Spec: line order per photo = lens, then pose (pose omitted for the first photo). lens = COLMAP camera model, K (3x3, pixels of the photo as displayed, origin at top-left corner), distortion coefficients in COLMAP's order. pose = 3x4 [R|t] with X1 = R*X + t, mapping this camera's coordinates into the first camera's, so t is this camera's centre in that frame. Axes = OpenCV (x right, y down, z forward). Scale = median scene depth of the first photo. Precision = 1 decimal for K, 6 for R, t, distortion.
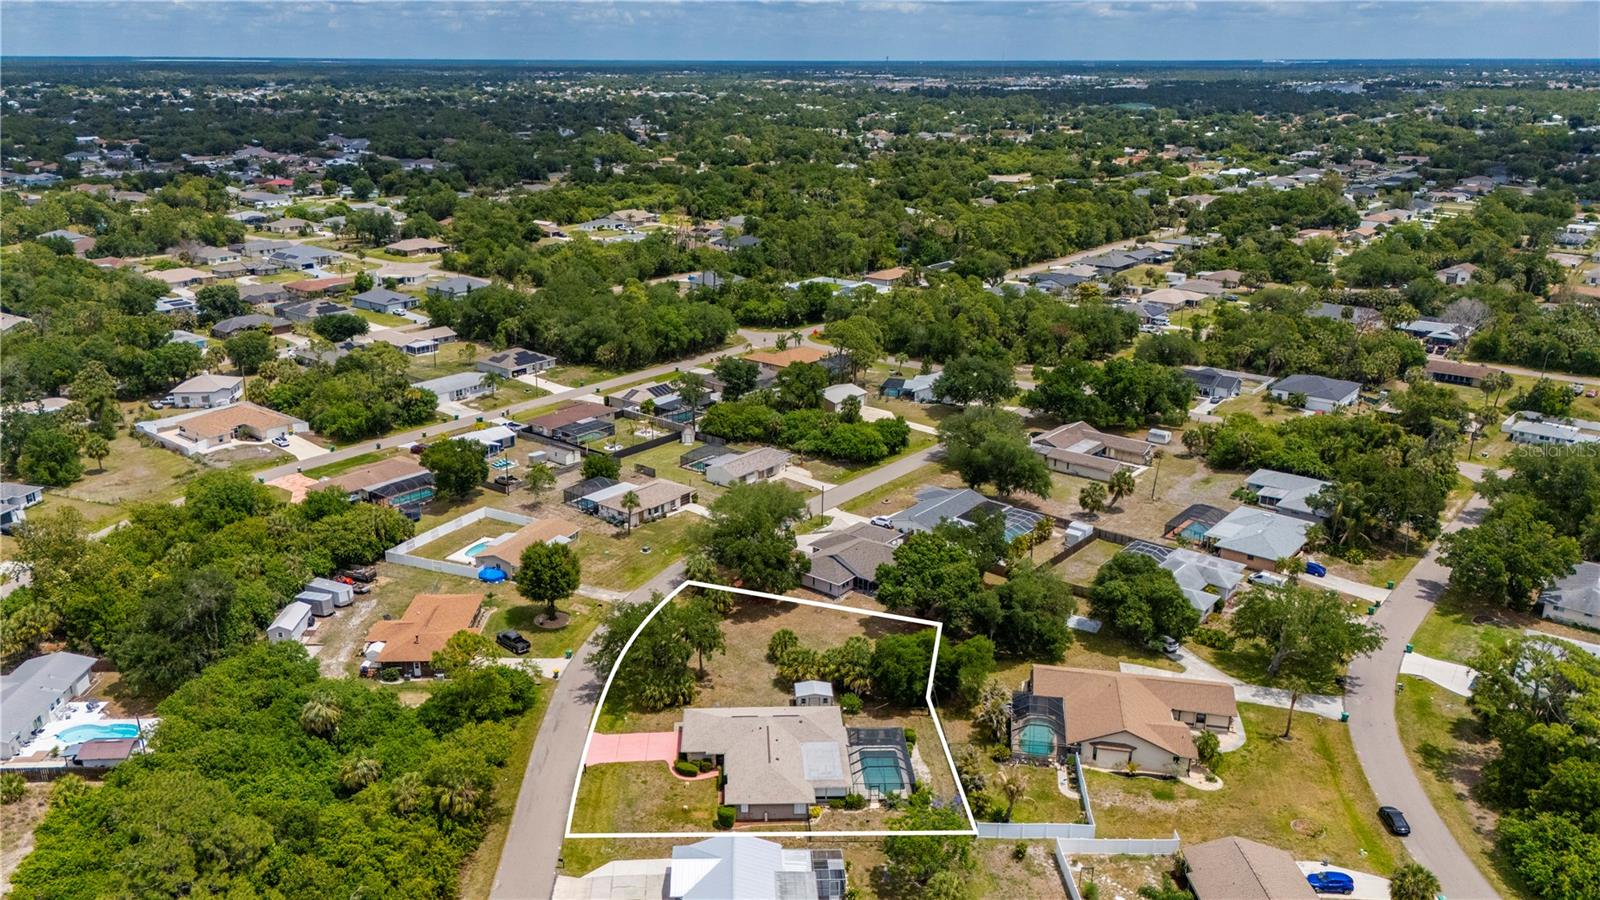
lens RADIAL K [[1173.4, 0, 800.0], [0, 1173.4, 450.0], [0, 0, 1]] dist [0.090289, -0.101387]
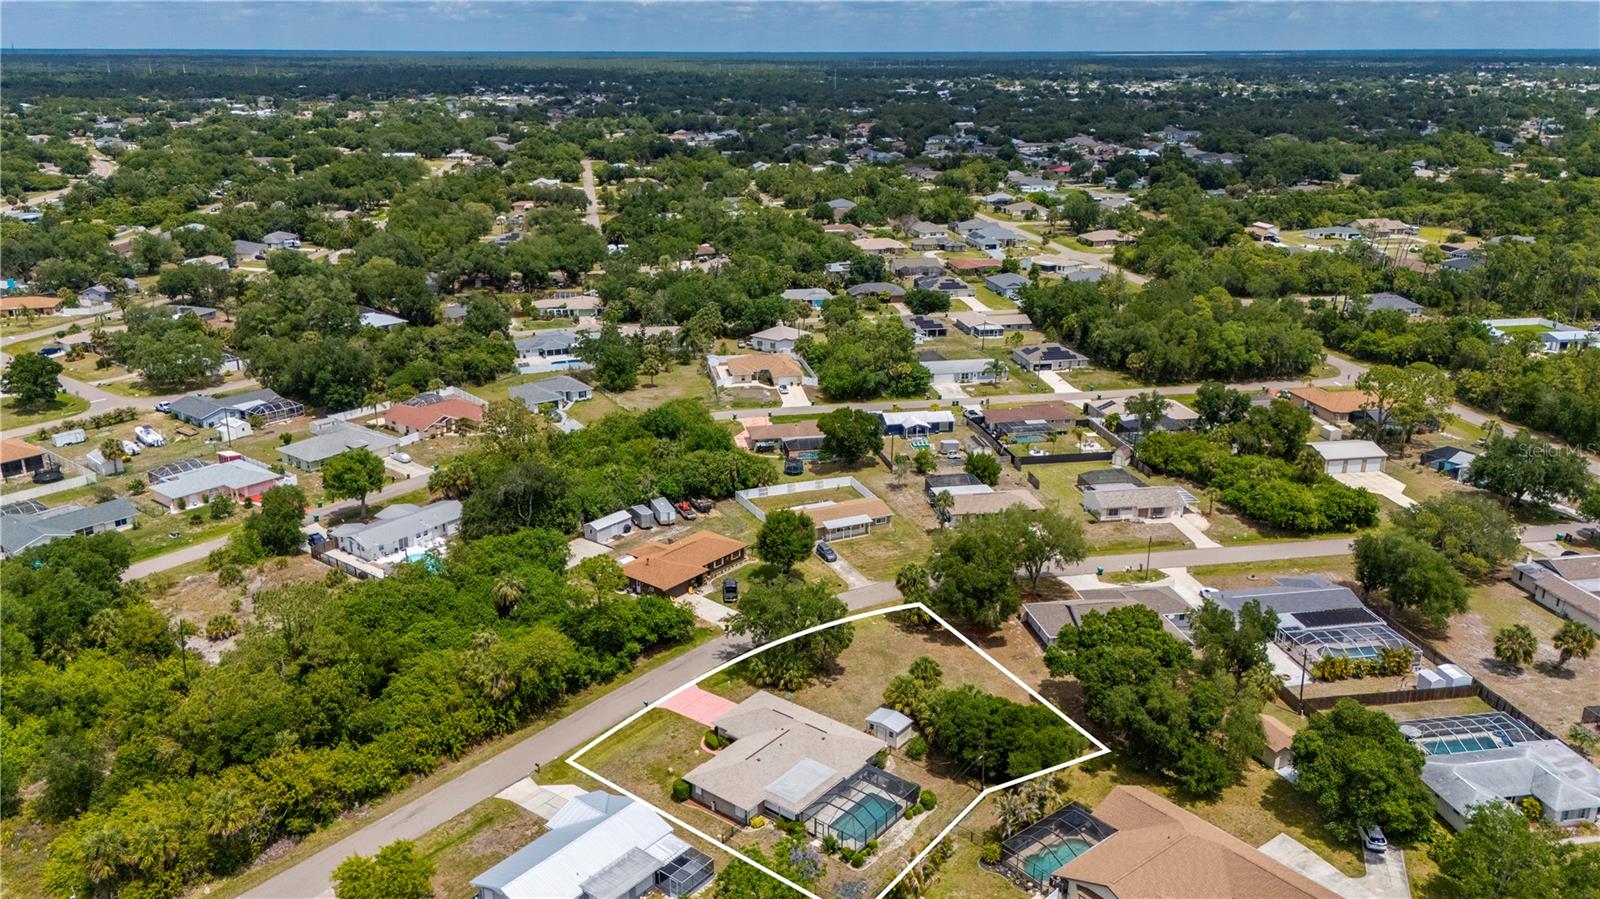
lens RADIAL K [[1184.8, 0, 821.3], [0, 1184.8, 449.8], [0, 0, 1]] dist [0.109376, -0.213883]
pose [[0.764780, 0.202862, -0.611522, 0.305940], [-0.200998, 0.976891, 0.072696, -0.040254], [0.612137, 0.067318, 0.787881, 0.118224]]
